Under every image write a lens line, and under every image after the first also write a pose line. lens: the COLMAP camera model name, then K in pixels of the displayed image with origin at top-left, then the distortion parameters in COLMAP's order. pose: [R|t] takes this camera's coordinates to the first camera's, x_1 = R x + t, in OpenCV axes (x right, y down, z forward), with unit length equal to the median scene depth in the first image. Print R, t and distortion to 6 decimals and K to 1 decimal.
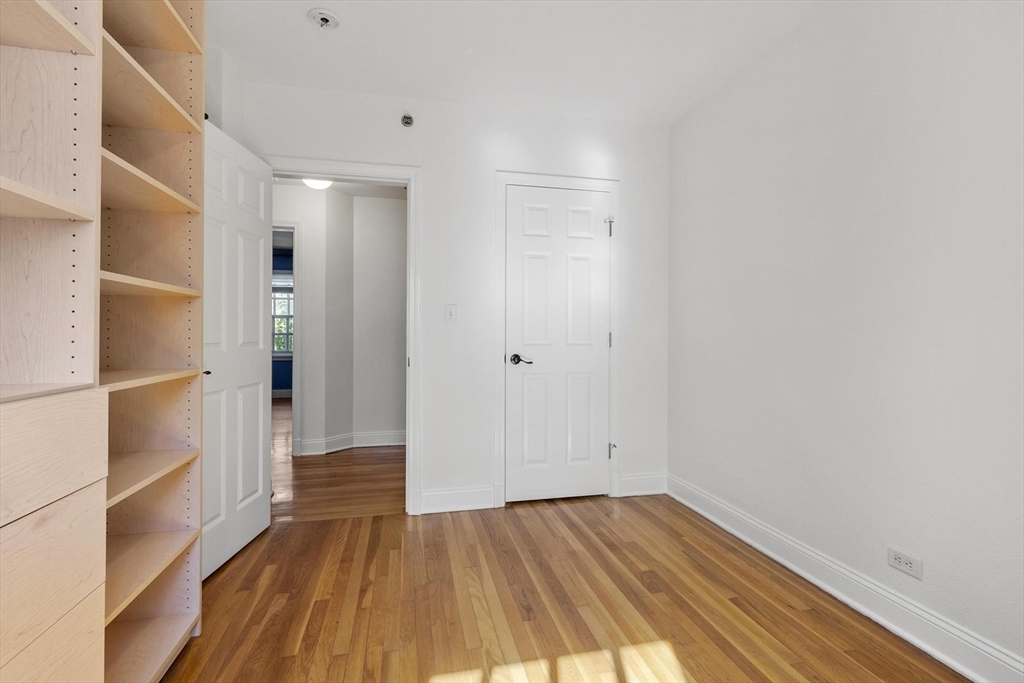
lens RADIAL K [[481.8, 0, 512.7], [0, 481.8, 336.5], [0, 0, 1]] dist [-0.006969, -0.000837]
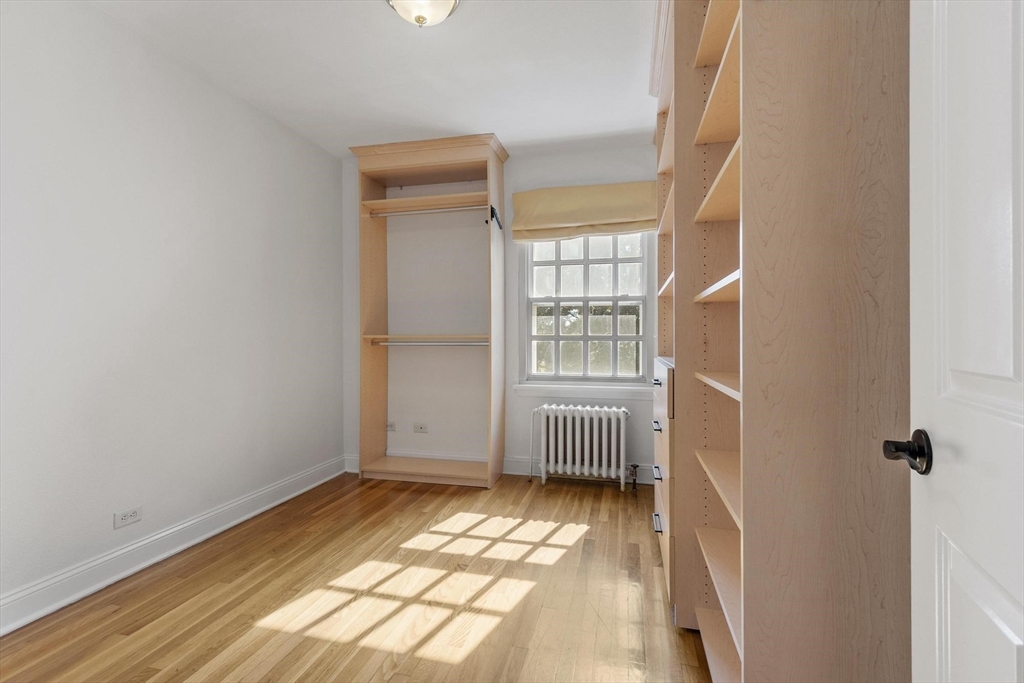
lens RADIAL K [[457.0, 0, 511.3], [0, 457.0, 339.4], [0, 0, 1]] dist [-0.002591, -0.000582]
pose [[-0.894959, -0.002102, 0.446143, -0.637170], [-0.000183, 0.999991, 0.004344, -0.007433], [-0.446148, 0.003806, -0.894951, 1.623642]]
